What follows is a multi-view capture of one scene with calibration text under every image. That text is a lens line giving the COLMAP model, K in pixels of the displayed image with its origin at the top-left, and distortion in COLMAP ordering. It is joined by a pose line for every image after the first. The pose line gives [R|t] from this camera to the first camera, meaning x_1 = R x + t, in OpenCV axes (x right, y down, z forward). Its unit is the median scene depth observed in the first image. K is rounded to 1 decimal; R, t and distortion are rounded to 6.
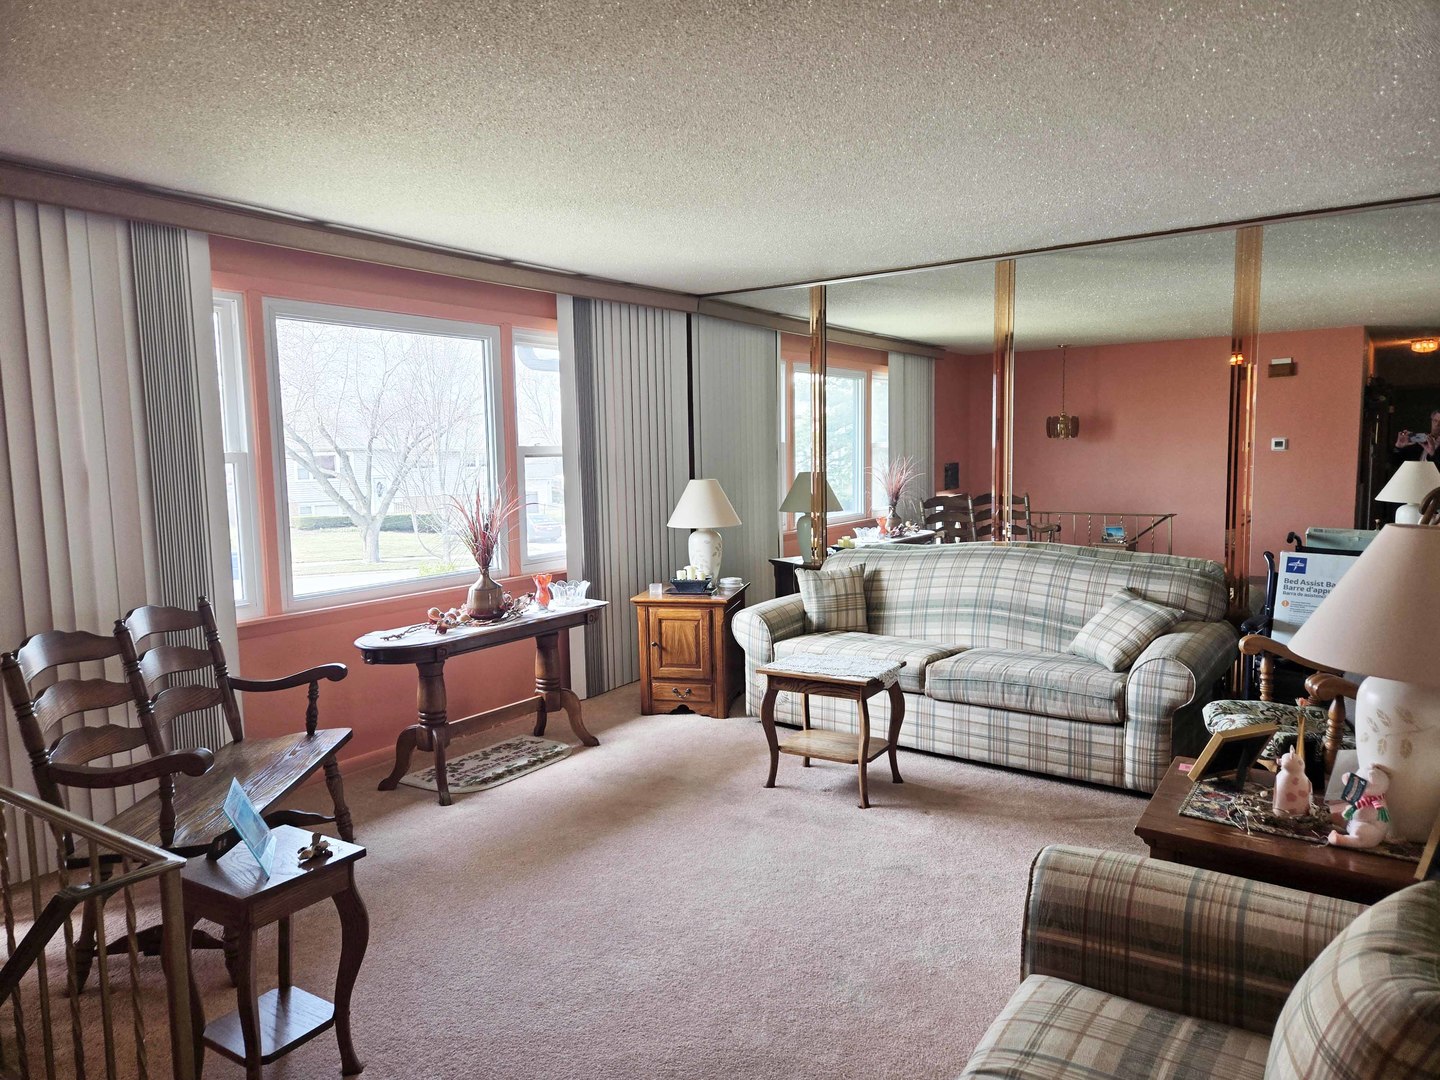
lens RADIAL K [[955.9, 0, 708.2], [0, 955.9, 541.2], [0, 0, 1]] dist [0.070664, -0.042712]
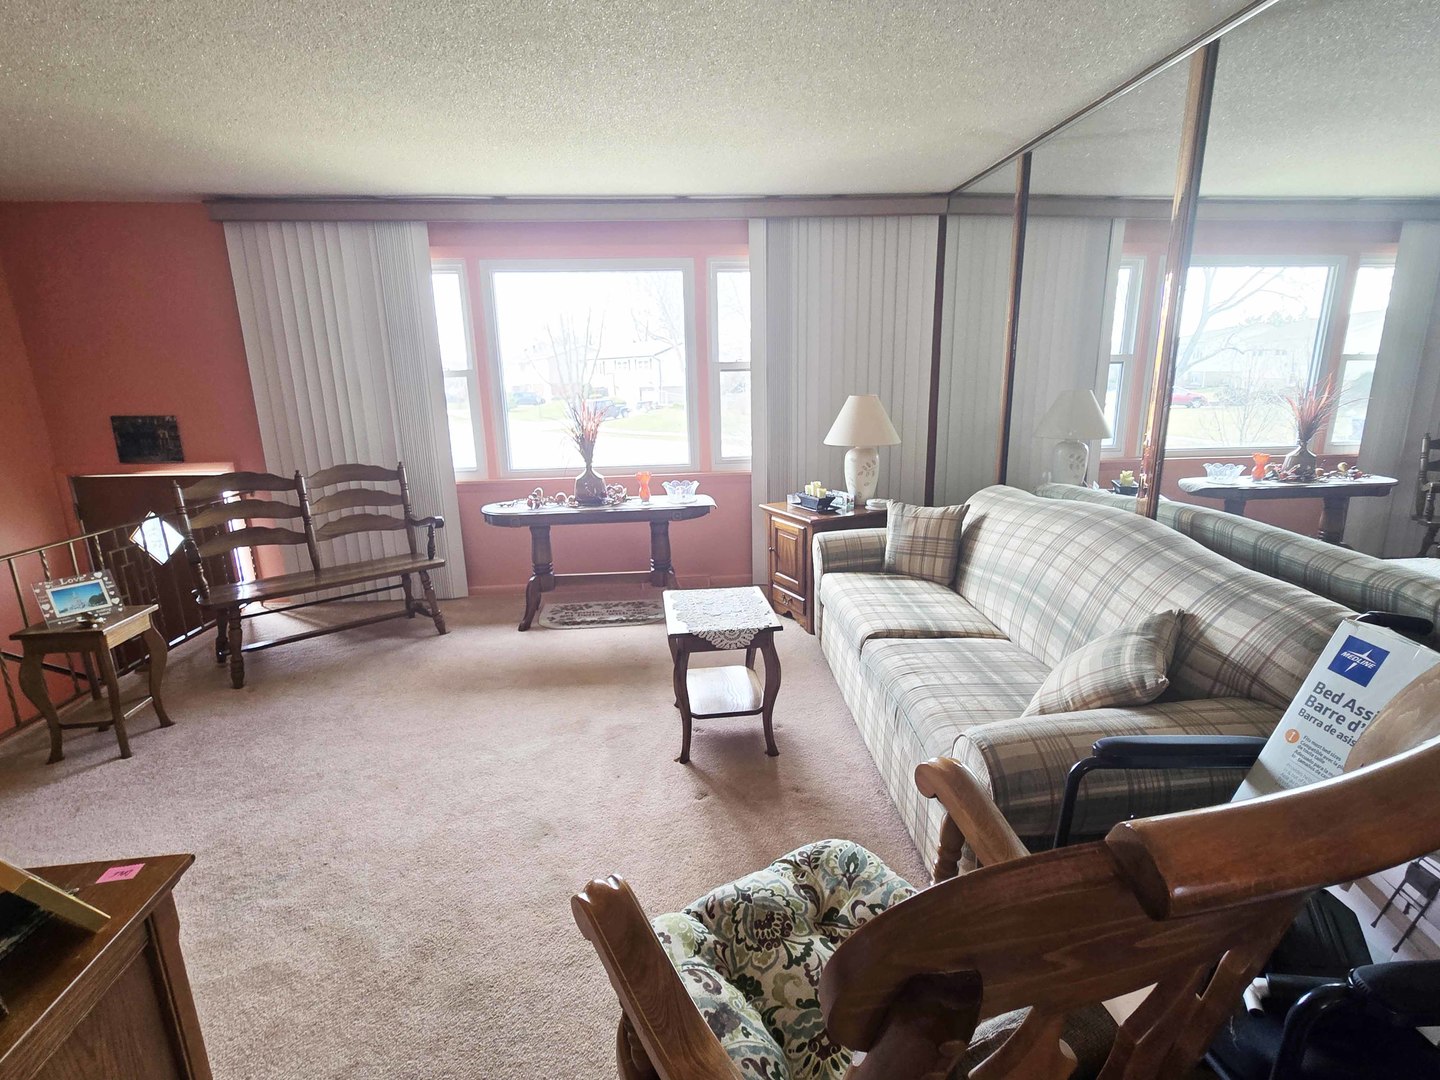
lens RADIAL K [[681.2, 0, 720.0], [0, 681.2, 540.0], [0, 0, 1]] dist [-0.001297, 0.001631]
pose [[0.646045, 0.188184, -0.739738, 0.583177], [-0.066965, 0.979369, 0.190662, -0.057176], [0.760356, -0.073640, 0.645318, 0.565750]]
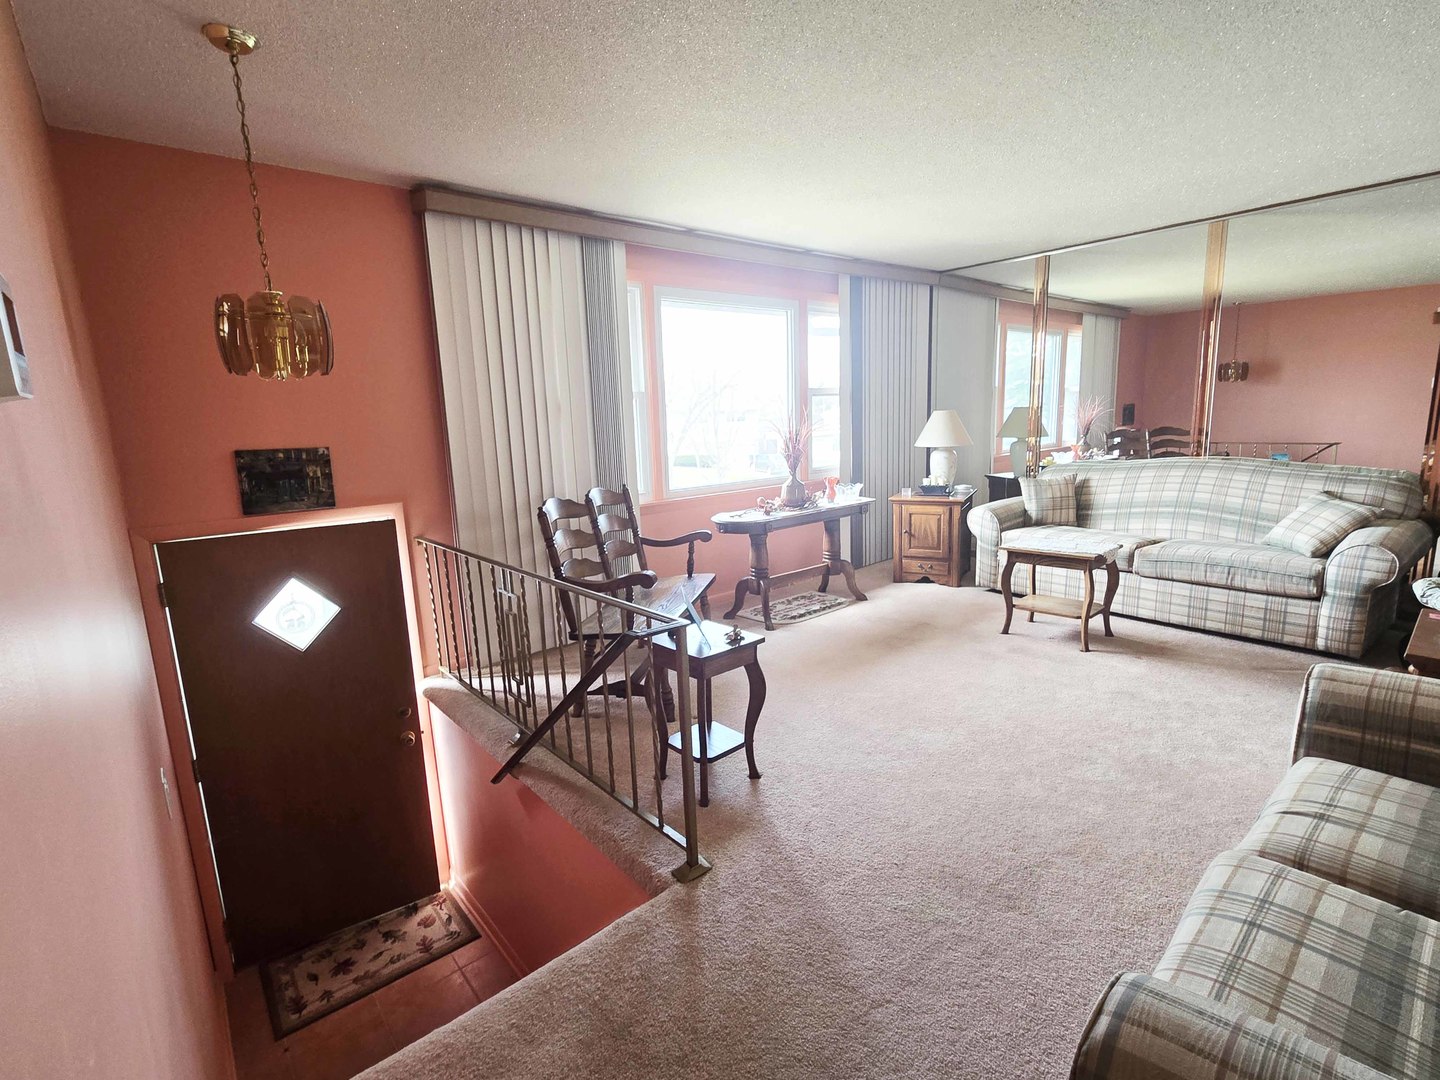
lens RADIAL K [[681.2, 0, 720.0], [0, 681.2, 540.0], [0, 0, 1]] dist [-0.001297, 0.001631]
pose [[0.968207, 0.029583, -0.248396, -0.087358], [-0.006547, 0.995639, 0.093056, 0.037270], [0.250066, -0.088471, 0.964178, -0.012018]]
